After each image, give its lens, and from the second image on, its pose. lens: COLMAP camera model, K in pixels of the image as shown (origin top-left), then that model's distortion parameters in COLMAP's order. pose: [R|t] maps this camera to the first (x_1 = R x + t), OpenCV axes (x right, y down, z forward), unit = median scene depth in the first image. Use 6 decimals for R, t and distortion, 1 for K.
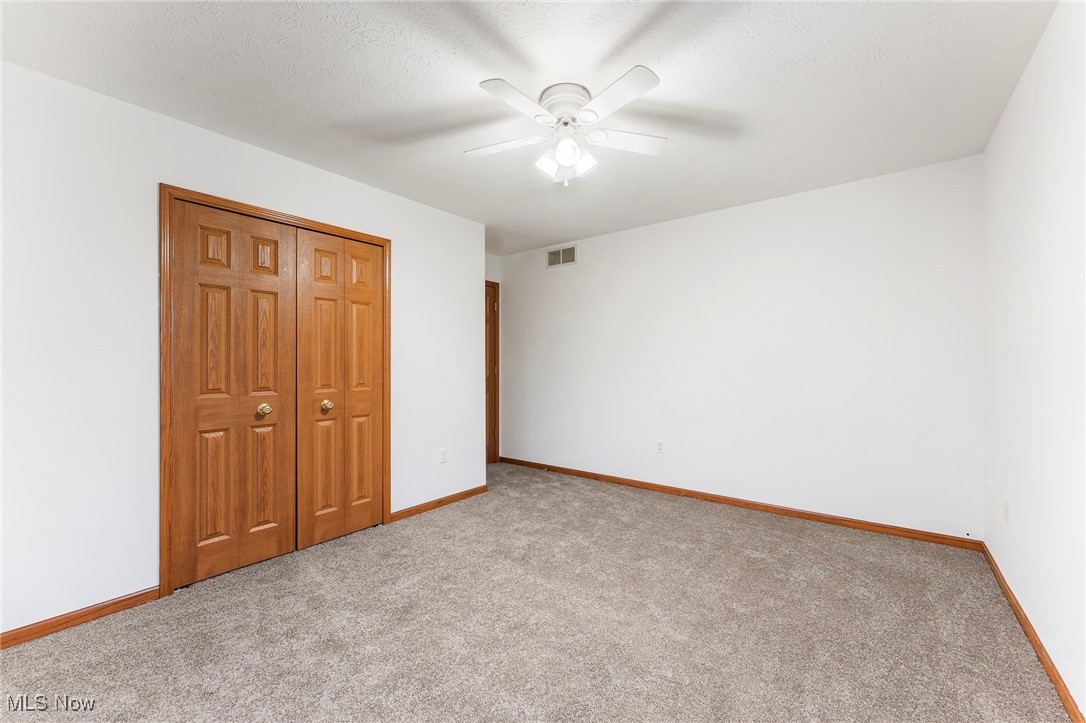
lens RADIAL K [[444.8, 0, 541.7], [0, 444.8, 363.9], [0, 0, 1]] dist [-0.001149, 0.000258]
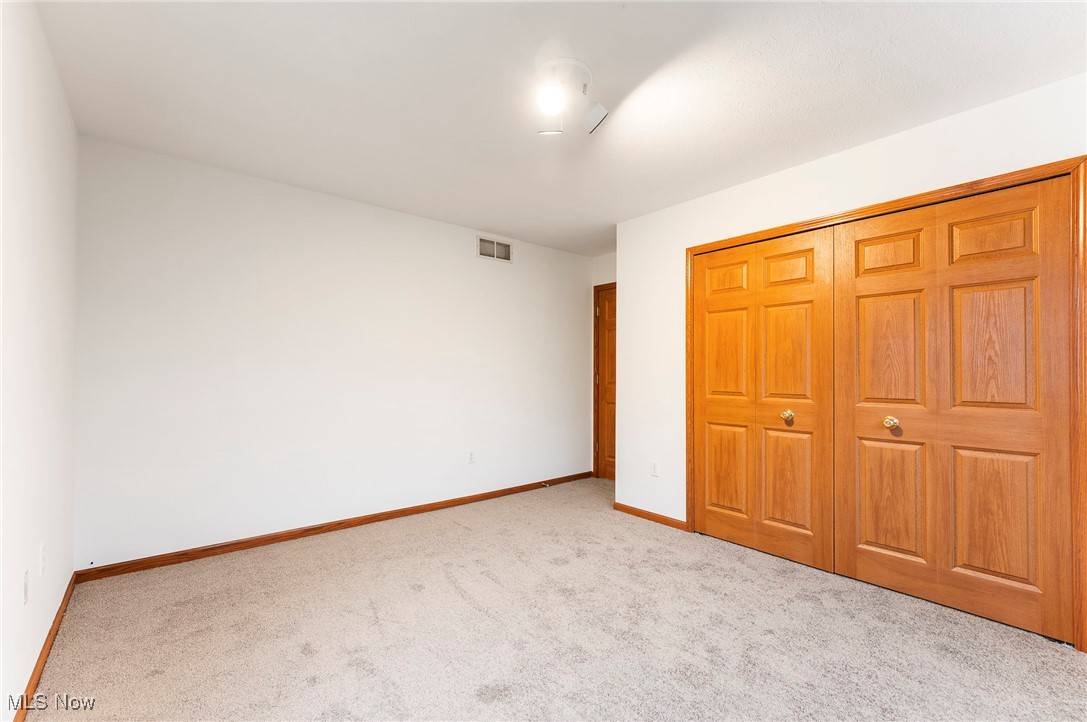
lens RADIAL K [[448.4, 0, 547.8], [0, 448.4, 367.7], [0, 0, 1]] dist [0.003352, 0.000337]
pose [[-0.207481, -0.007511, -0.978210, 0.453170], [-0.004722, 0.999967, -0.006677, -0.000440], [0.978228, 0.003234, -0.207510, 0.564405]]
